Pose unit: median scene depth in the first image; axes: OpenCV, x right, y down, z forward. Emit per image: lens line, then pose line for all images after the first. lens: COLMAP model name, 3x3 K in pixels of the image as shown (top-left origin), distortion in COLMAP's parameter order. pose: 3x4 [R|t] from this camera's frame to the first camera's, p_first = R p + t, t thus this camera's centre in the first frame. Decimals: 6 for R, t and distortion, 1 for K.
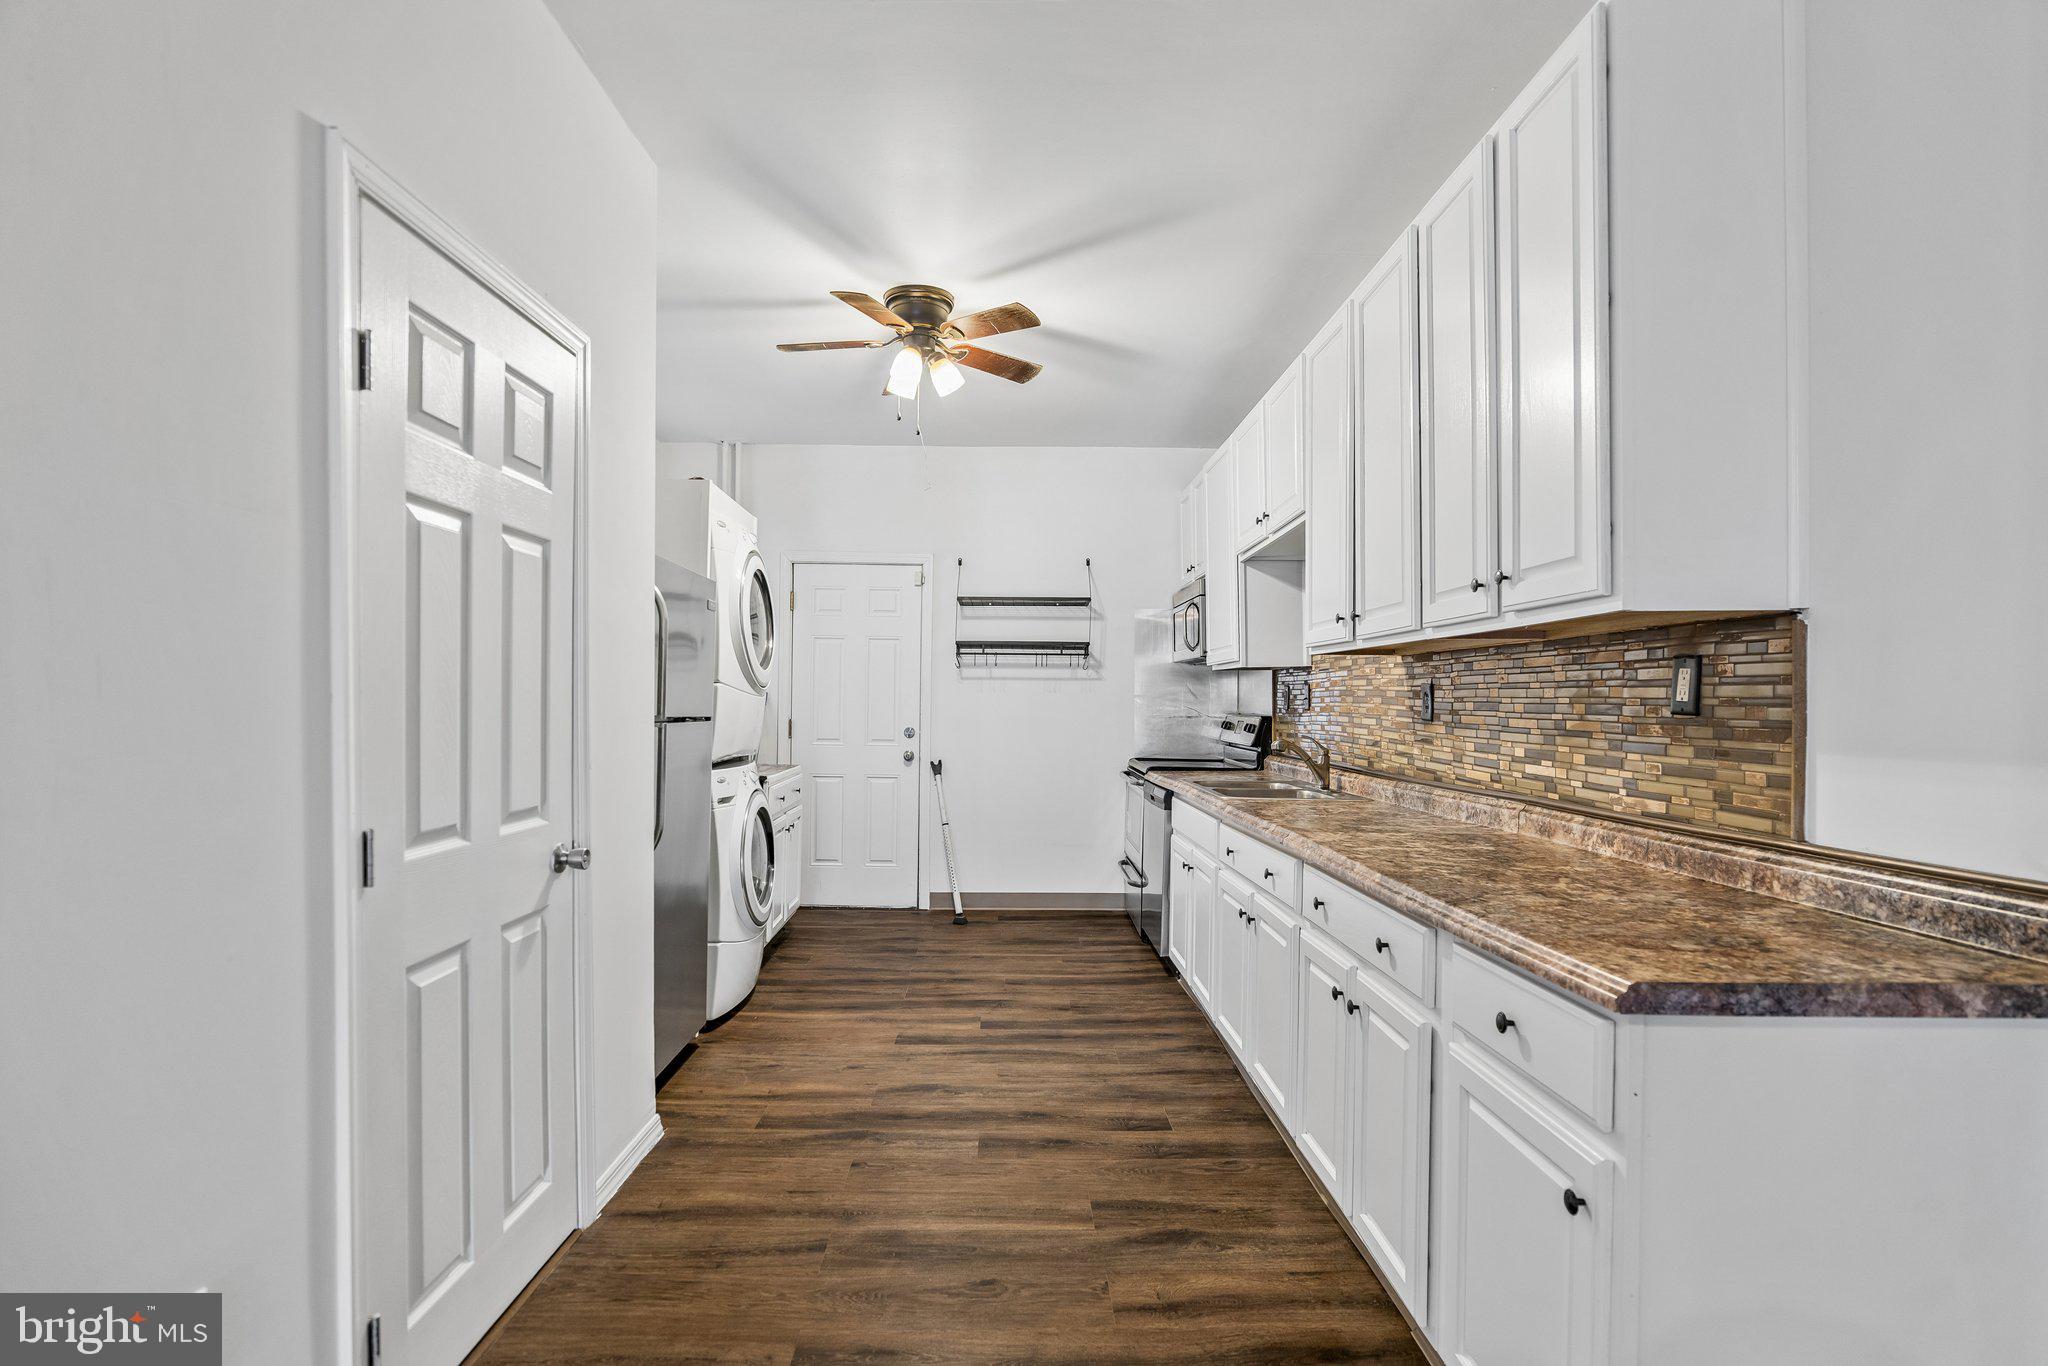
lens RADIAL K [[933.3, 0, 1032.9], [0, 933.3, 701.8], [0, 0, 1]] dist [-0.033673, 0.018217]
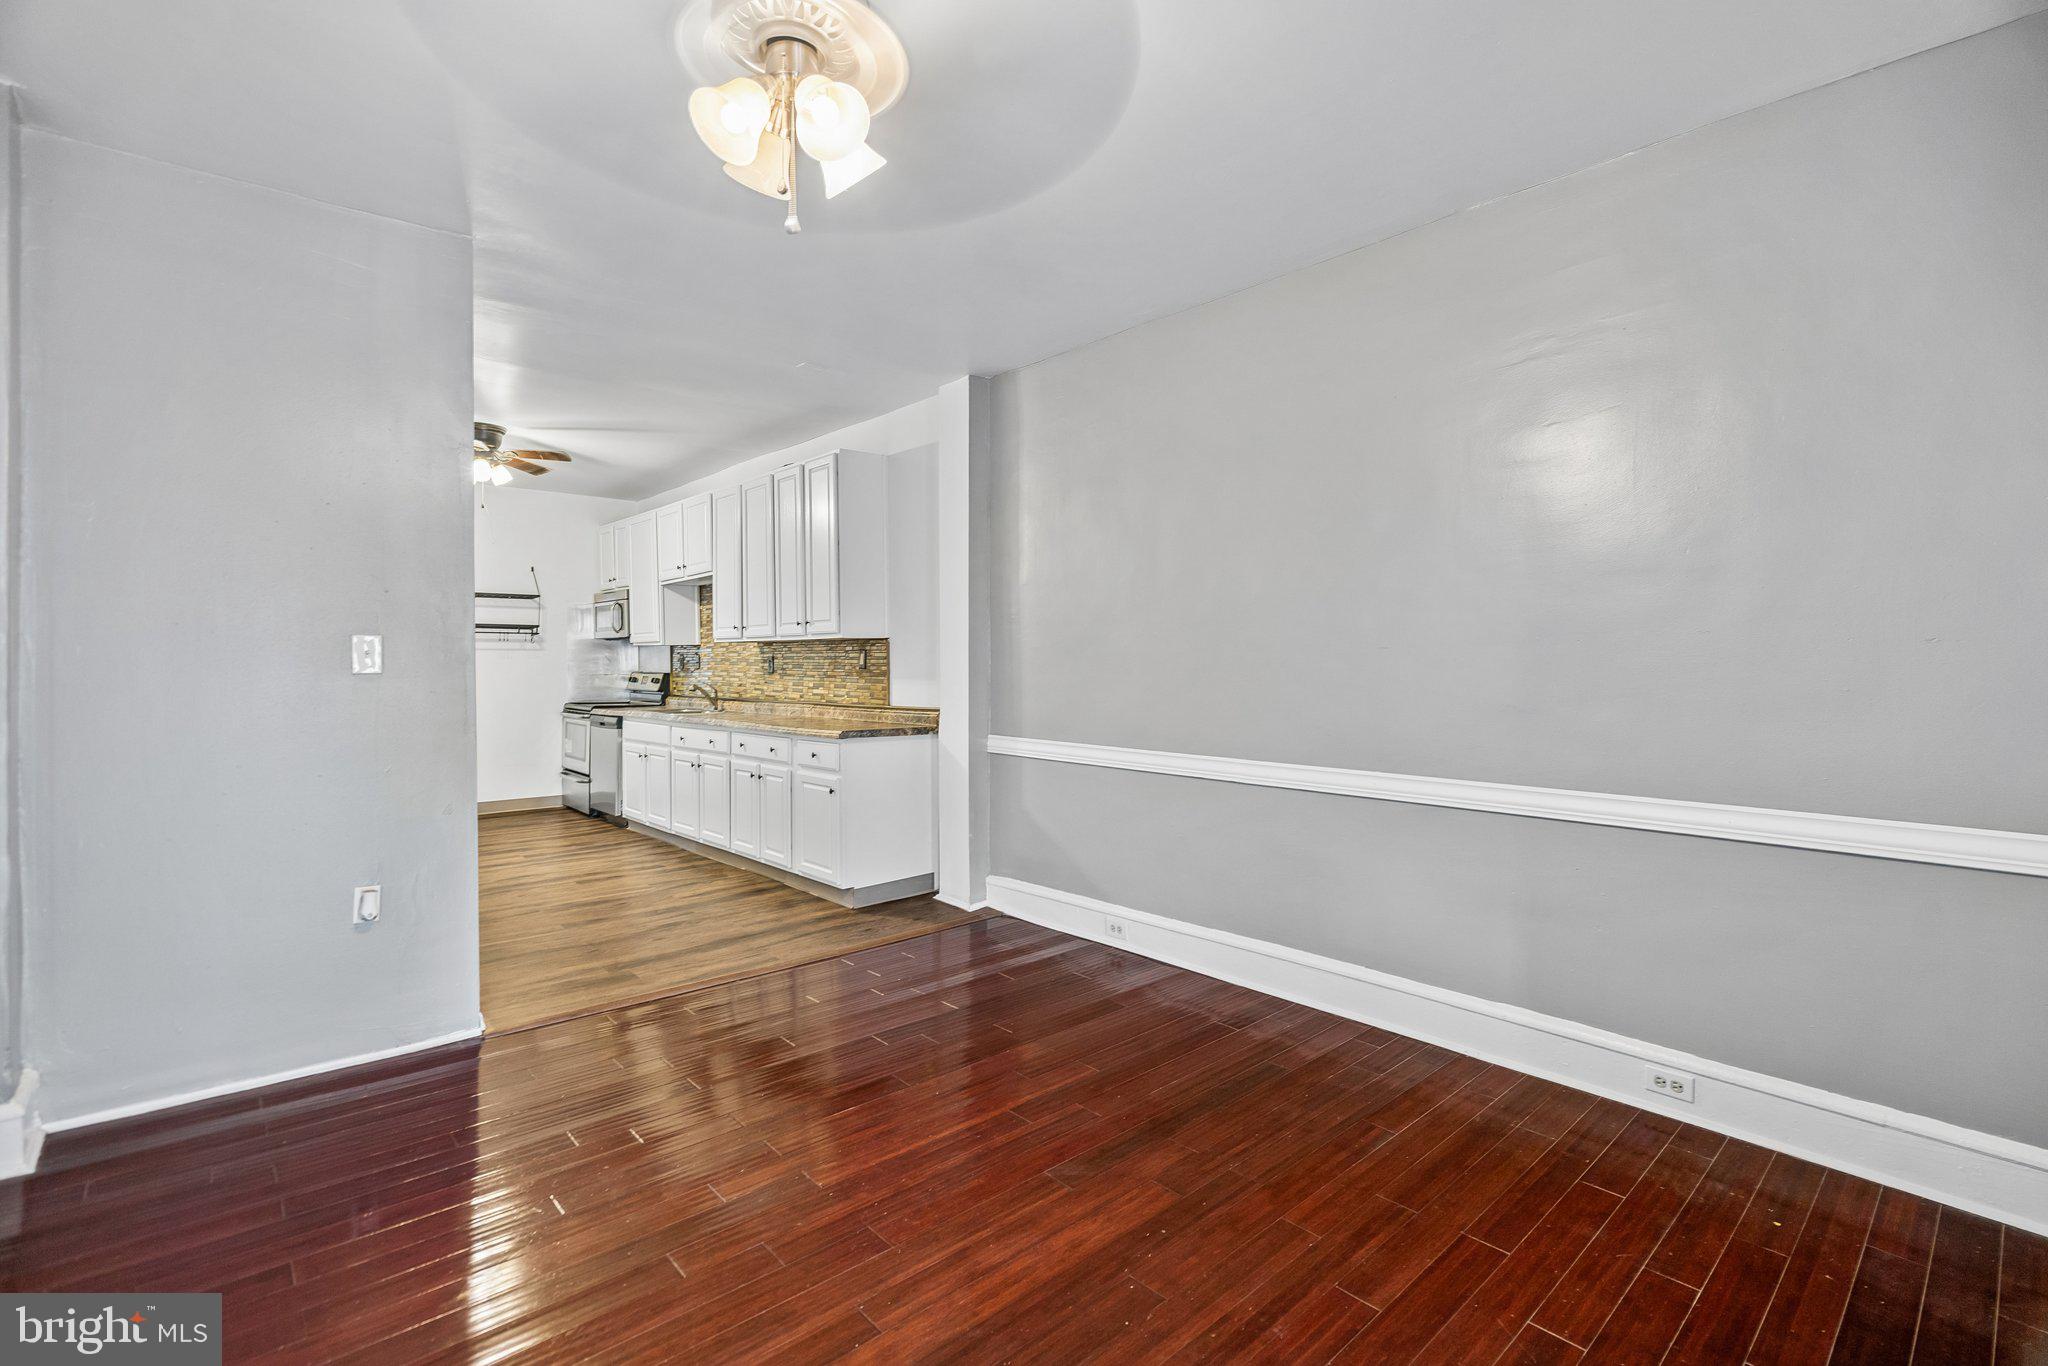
lens RADIAL K [[933.3, 0, 1032.9], [0, 933.3, 701.8], [0, 0, 1]] dist [-0.033673, 0.018217]
pose [[0.739085, -0.034178, 0.672744, -0.682373], [0.004347, 0.998933, 0.045973, -0.011997], [-0.673598, -0.031054, 0.738445, -1.187734]]
